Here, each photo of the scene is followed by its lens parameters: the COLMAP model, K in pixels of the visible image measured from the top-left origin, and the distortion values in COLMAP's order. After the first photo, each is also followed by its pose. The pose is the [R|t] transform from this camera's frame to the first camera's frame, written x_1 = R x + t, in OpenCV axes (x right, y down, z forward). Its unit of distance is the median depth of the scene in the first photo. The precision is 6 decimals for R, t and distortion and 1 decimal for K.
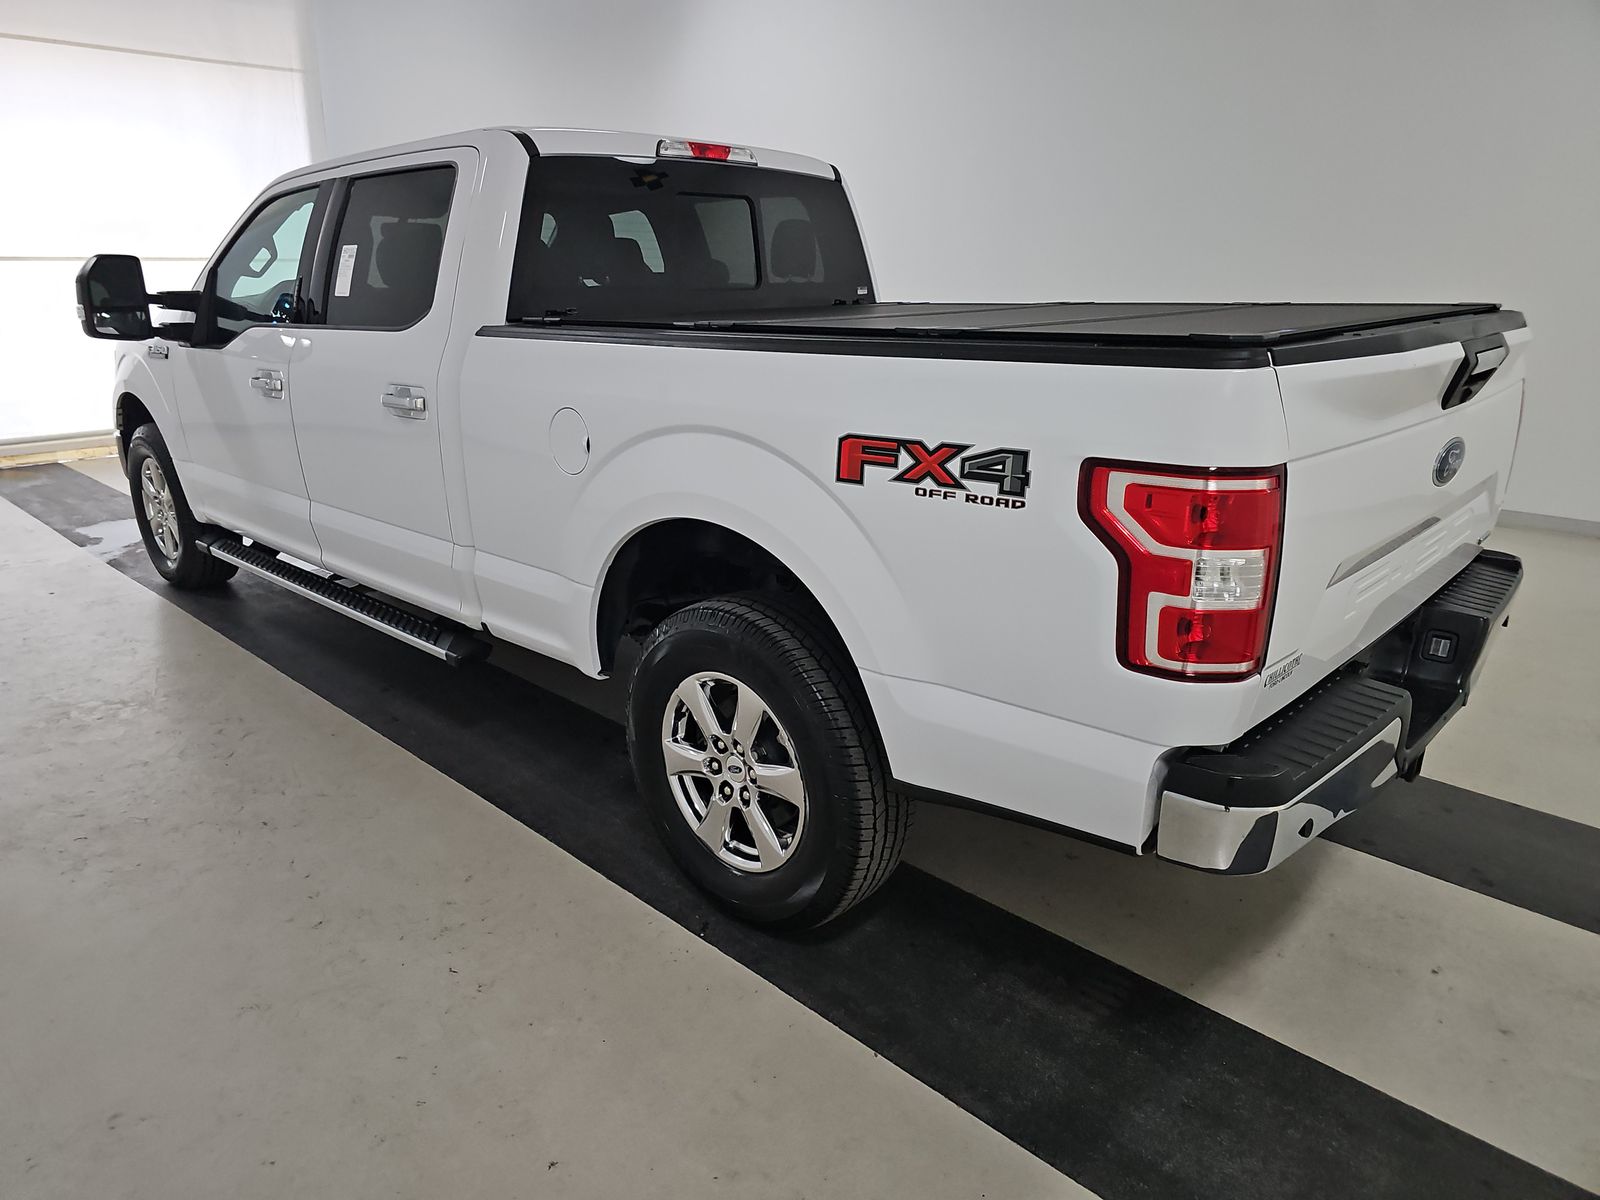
lens RADIAL K [[1061.2, 0, 800.0], [0, 1061.2, 600.0], [0, 0, 1]] dist [0.002313, 0.001460]
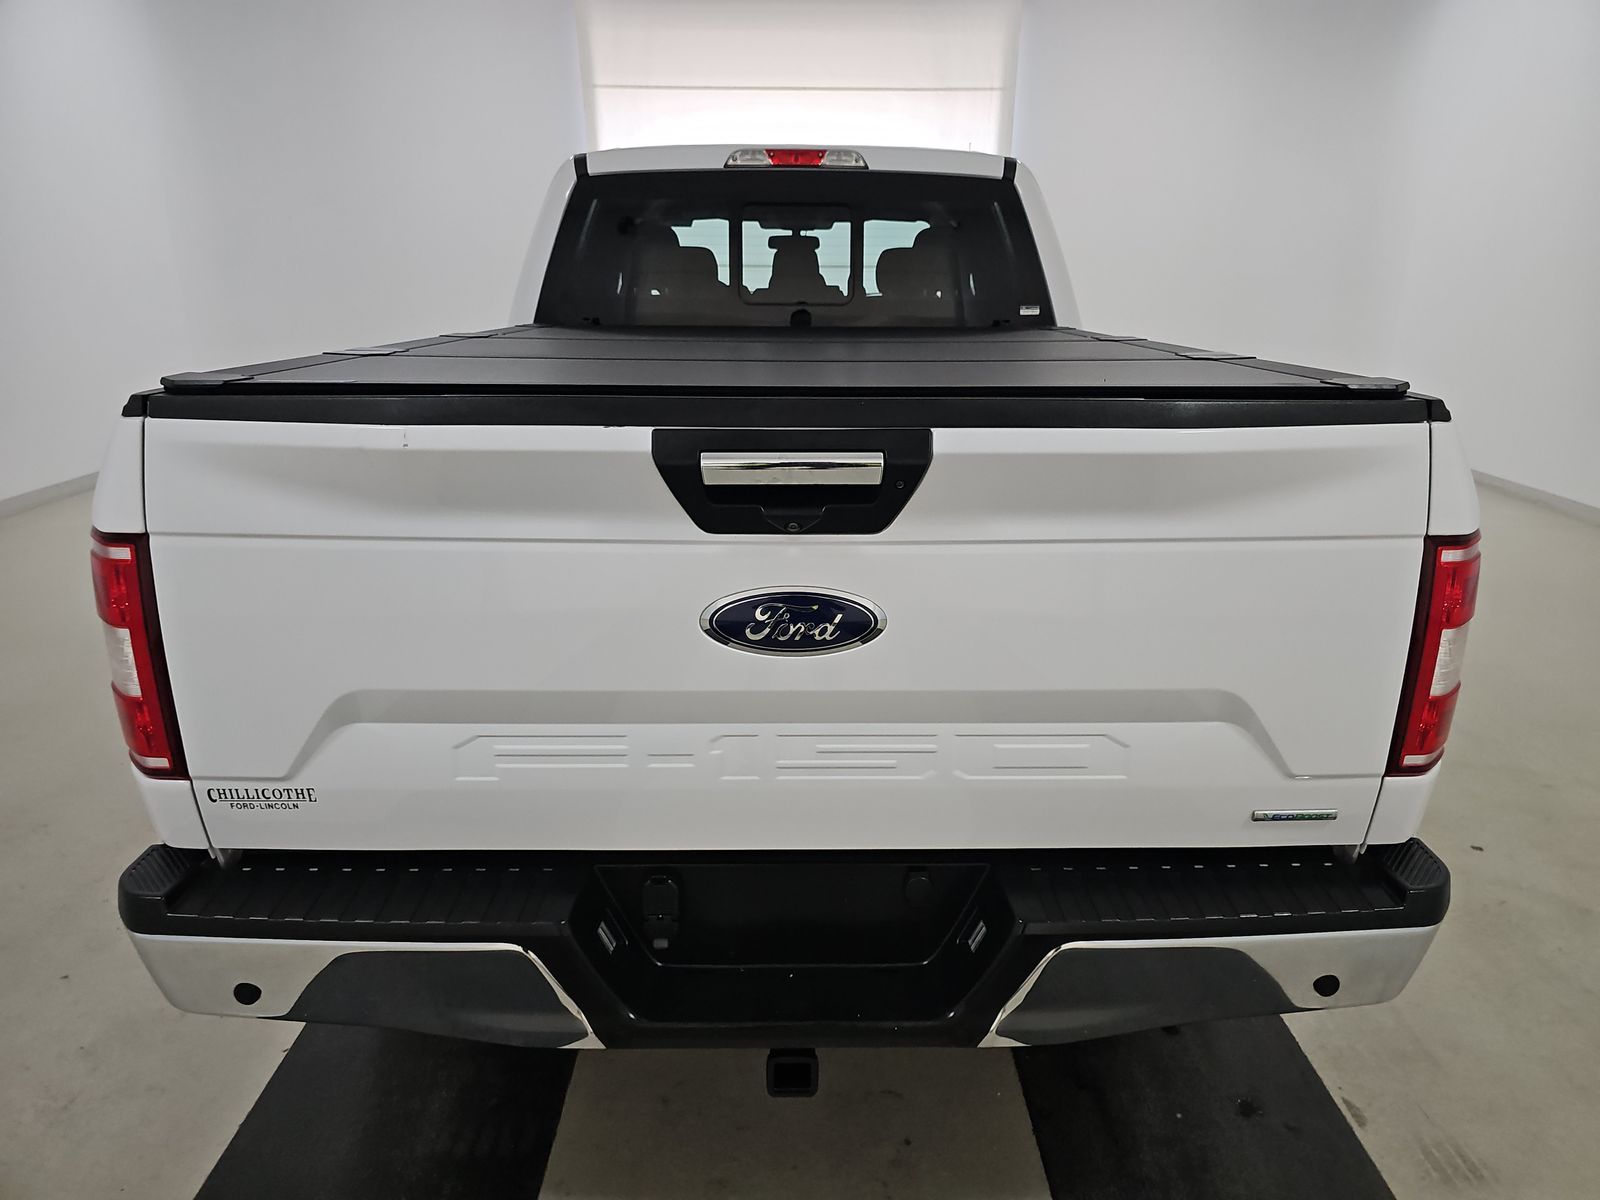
lens RADIAL K [[1061.2, 0, 800.0], [0, 1061.2, 600.0], [0, 0, 1]] dist [0.002313, 0.001460]
pose [[0.688443, 0.224781, -0.689580, 0.648819], [-0.225607, 0.969964, 0.090942, -0.125952], [0.689310, 0.092965, 0.718477, 0.356417]]
